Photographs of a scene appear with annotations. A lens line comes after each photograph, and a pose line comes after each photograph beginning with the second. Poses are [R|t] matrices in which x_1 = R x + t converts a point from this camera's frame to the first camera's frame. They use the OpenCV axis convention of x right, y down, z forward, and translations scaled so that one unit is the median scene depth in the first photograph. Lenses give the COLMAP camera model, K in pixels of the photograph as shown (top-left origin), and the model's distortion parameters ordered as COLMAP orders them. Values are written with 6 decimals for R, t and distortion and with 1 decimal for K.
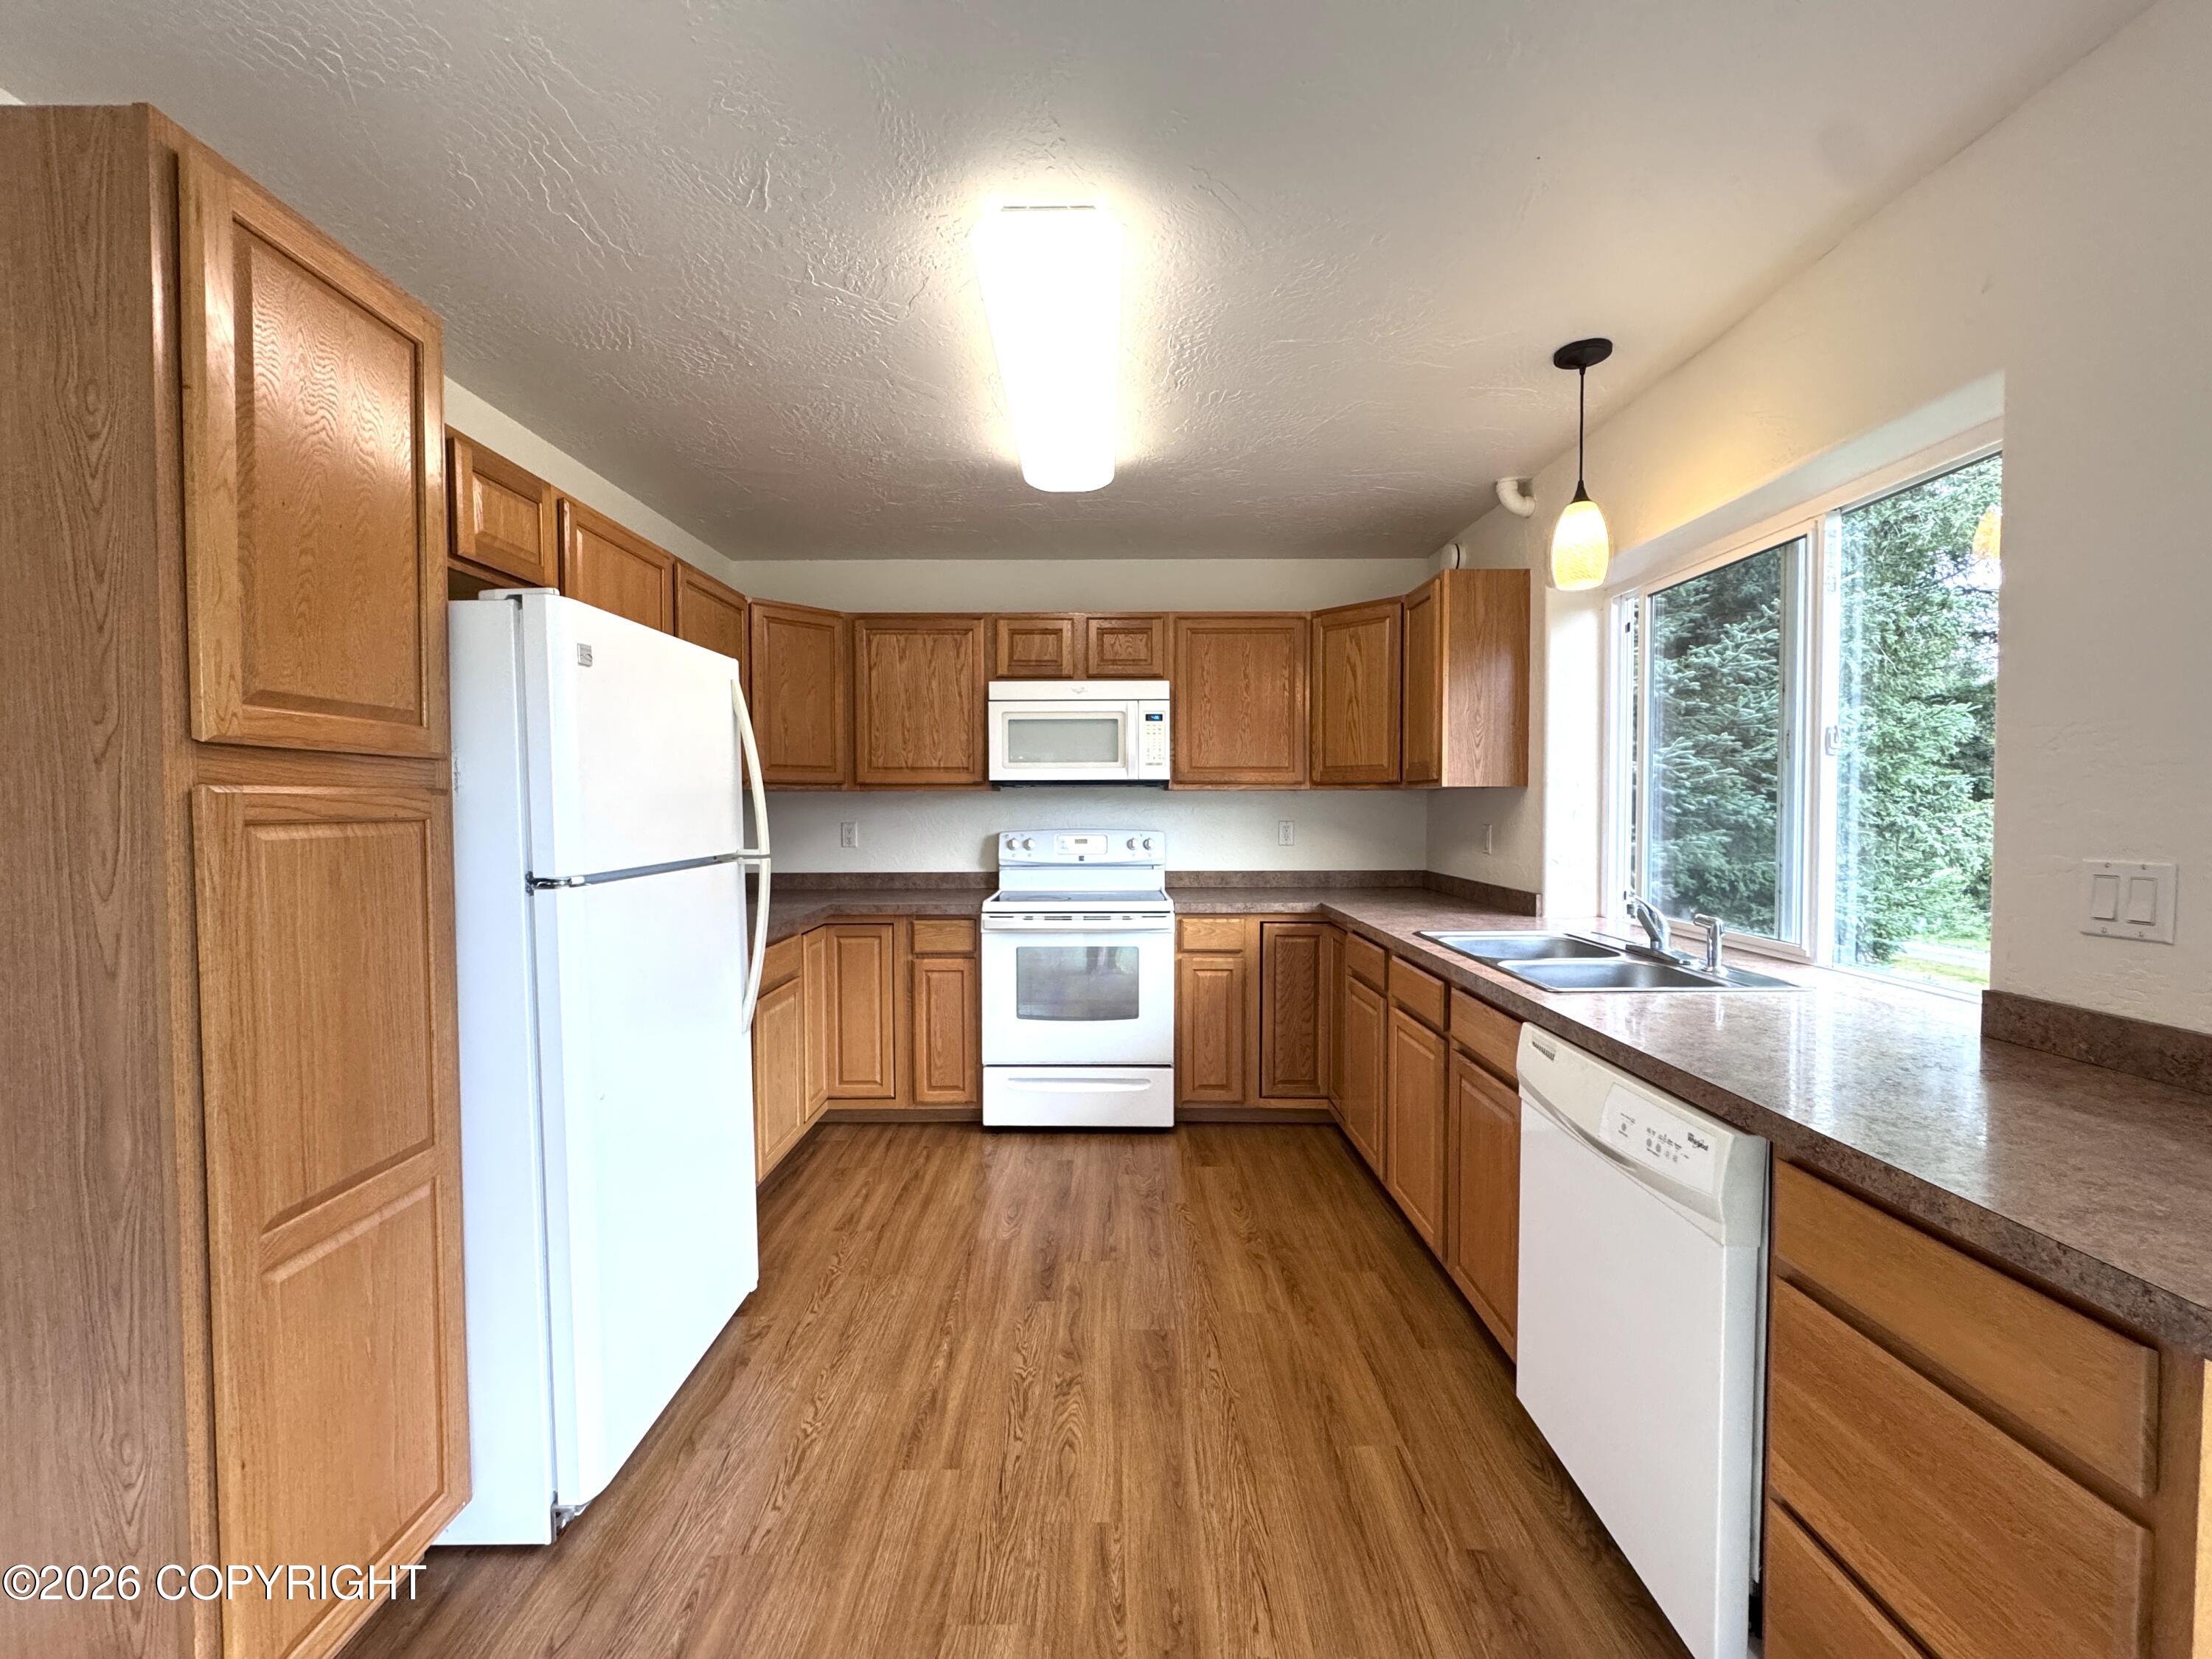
lens RADIAL K [[877.6, 0, 1103.3], [0, 877.6, 826.9], [0, 0, 1]] dist [-0.001693, 0.000295]
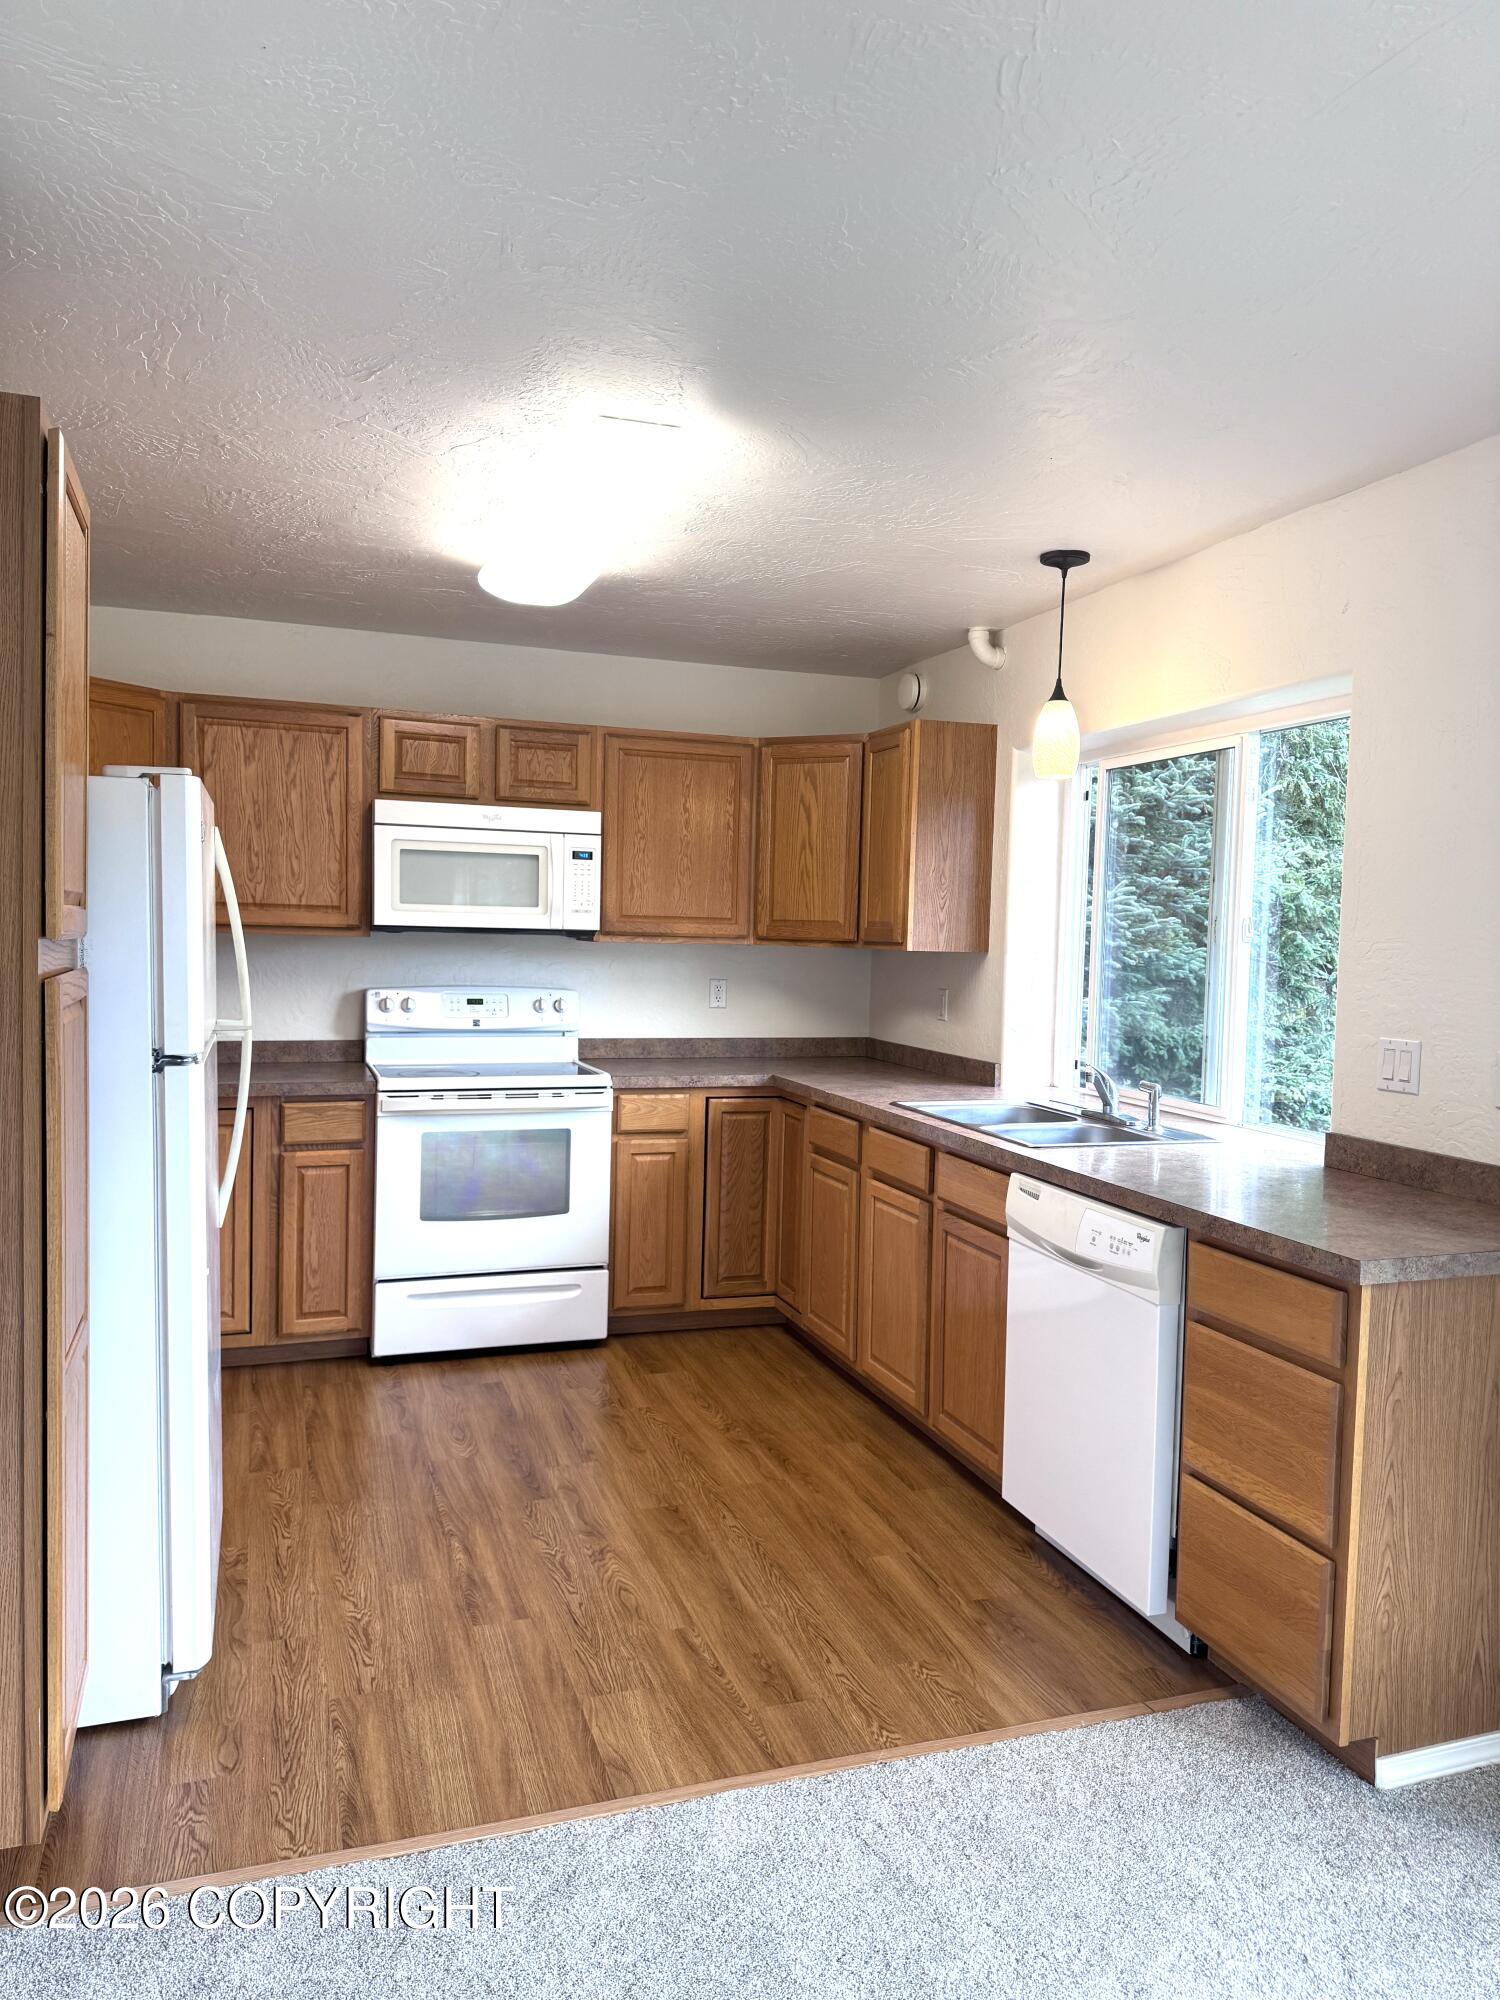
lens RADIAL K [[1395.7, 0, 750.0], [0, 1395.7, 1000.0], [0, 0, 1]] dist [0.182557, -0.346985]
pose [[0.945623, 0.008157, 0.325163, -0.235509], [-0.017446, 0.999518, 0.025664, -0.025463], [-0.324797, -0.029941, 0.945310, -0.332478]]
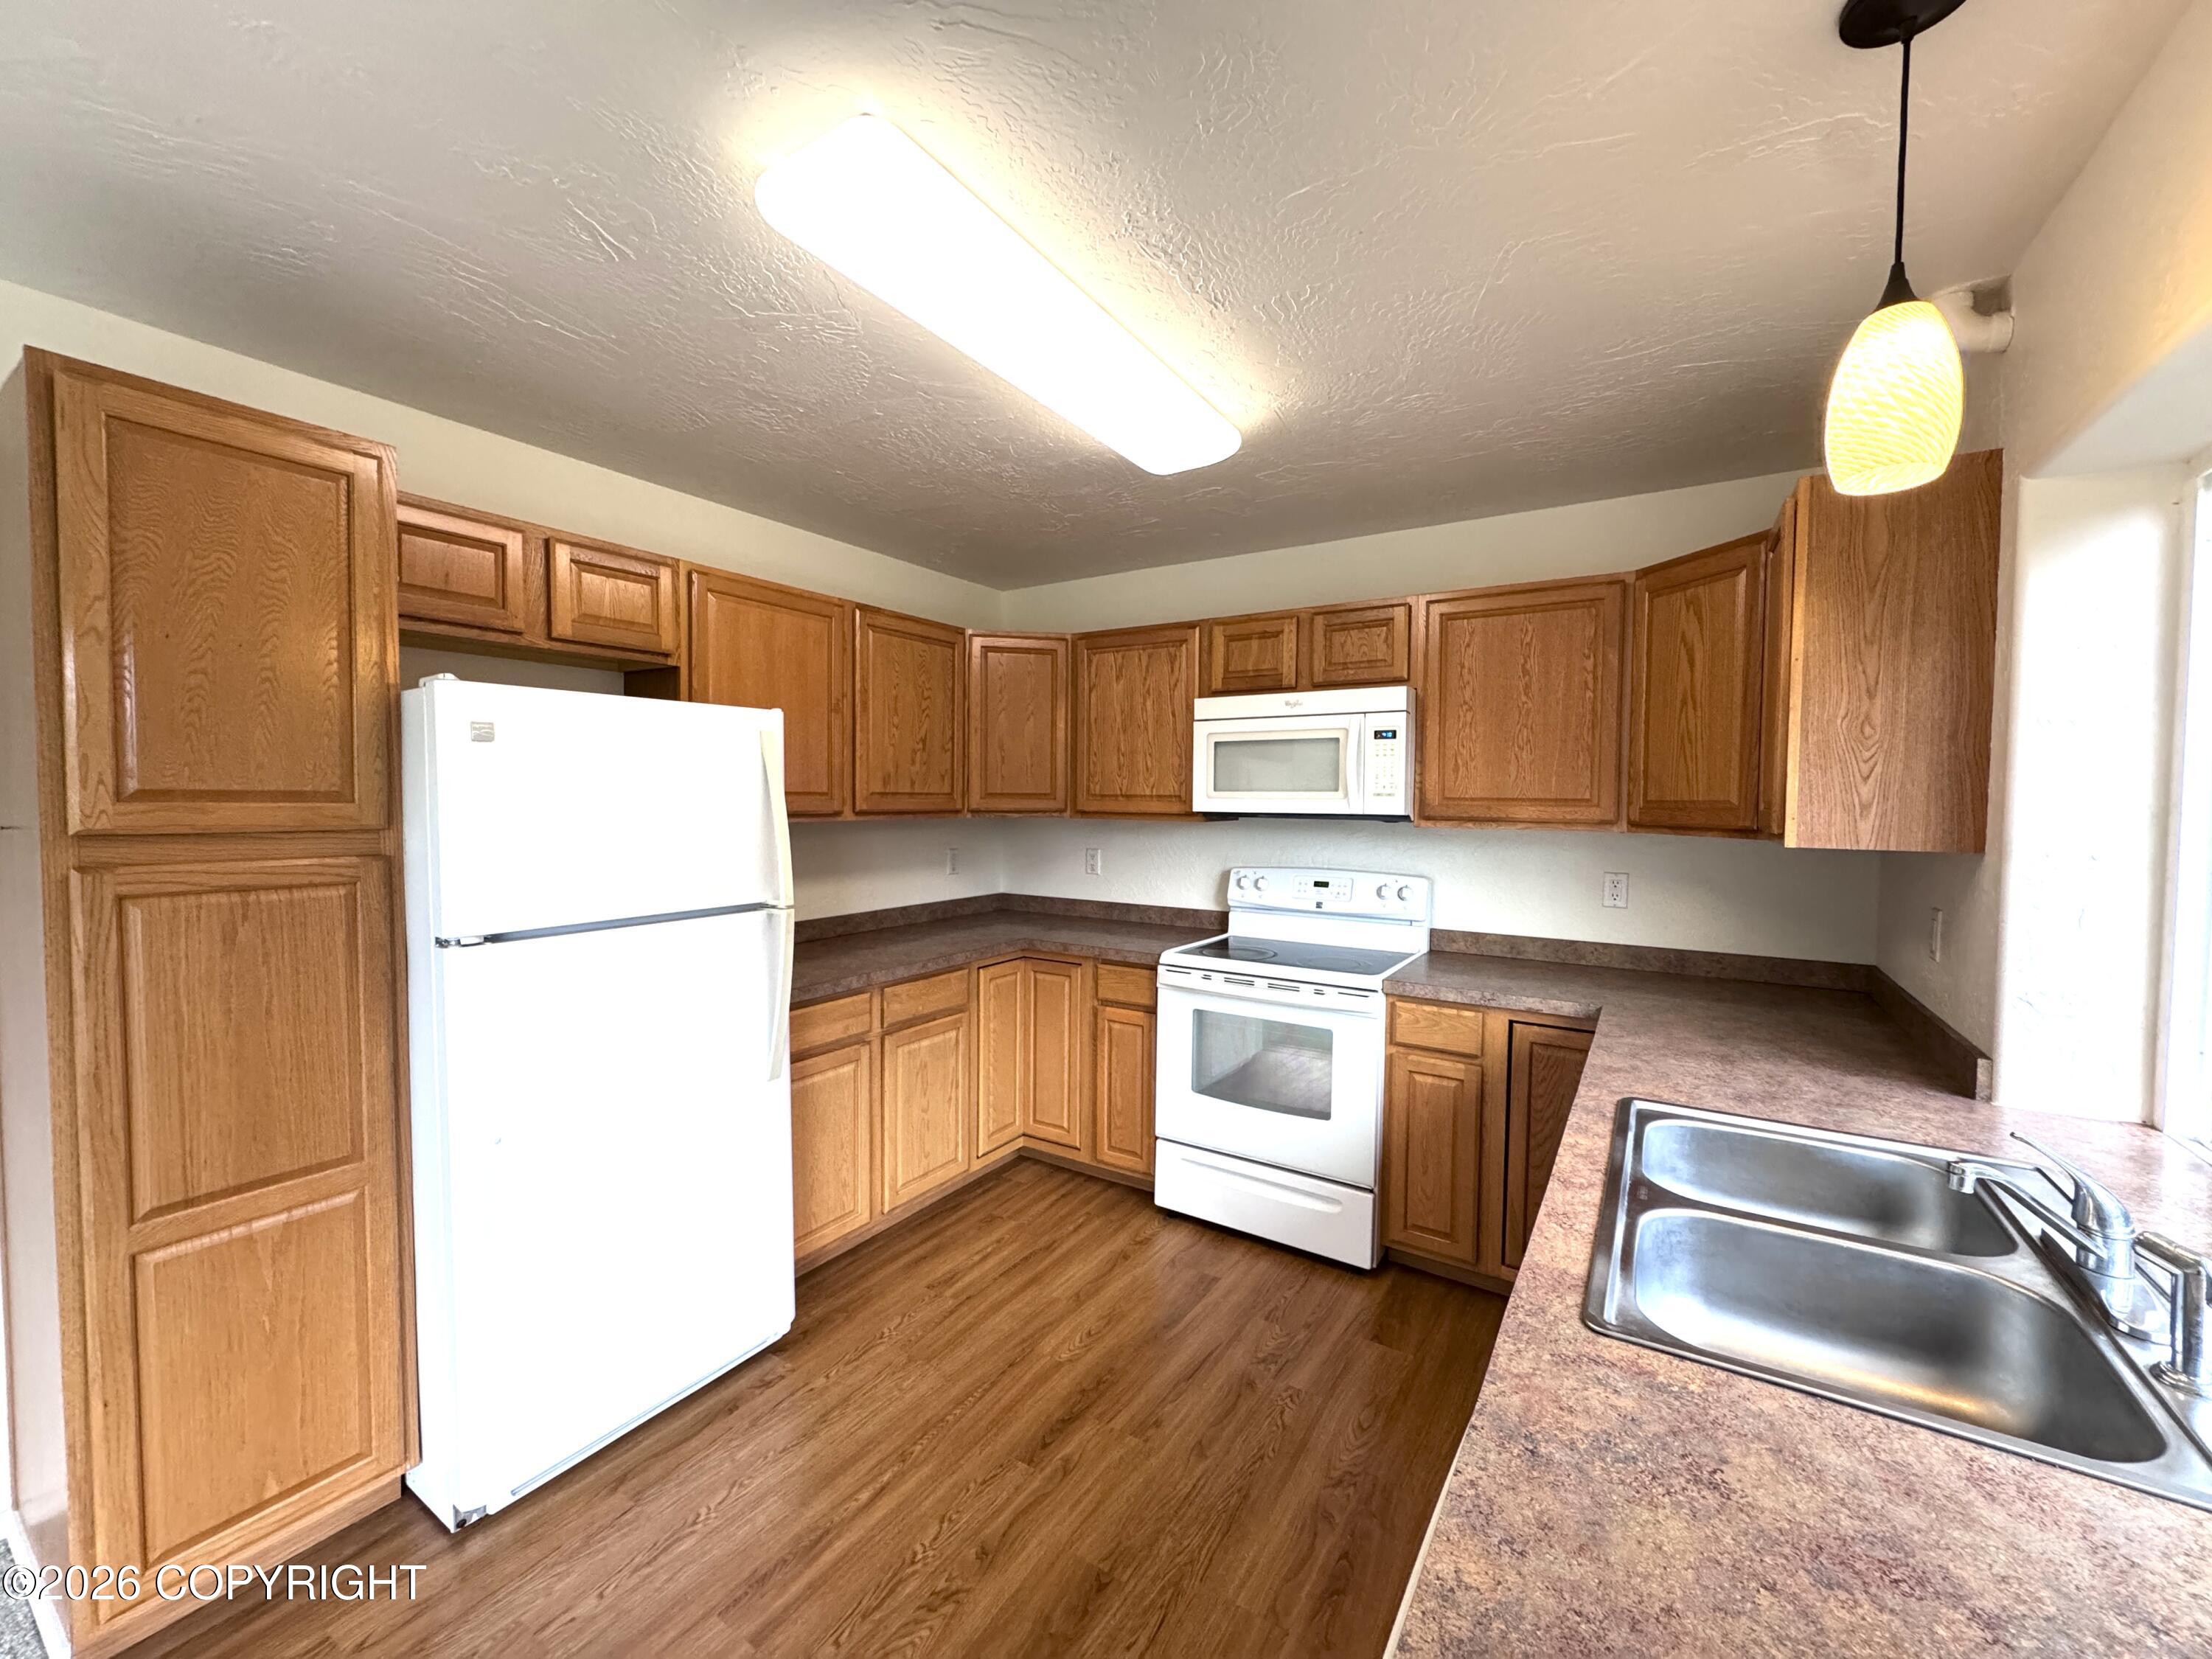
lens RADIAL K [[877.6, 0, 1103.3], [0, 877.6, 826.9], [0, 0, 1]] dist [-0.001693, 0.000295]
pose [[0.841808, 0.028301, -0.539035, 0.282689], [-0.024731, 0.999598, 0.013860, -0.050355], [0.539211, 0.001664, 0.842169, 0.225144]]
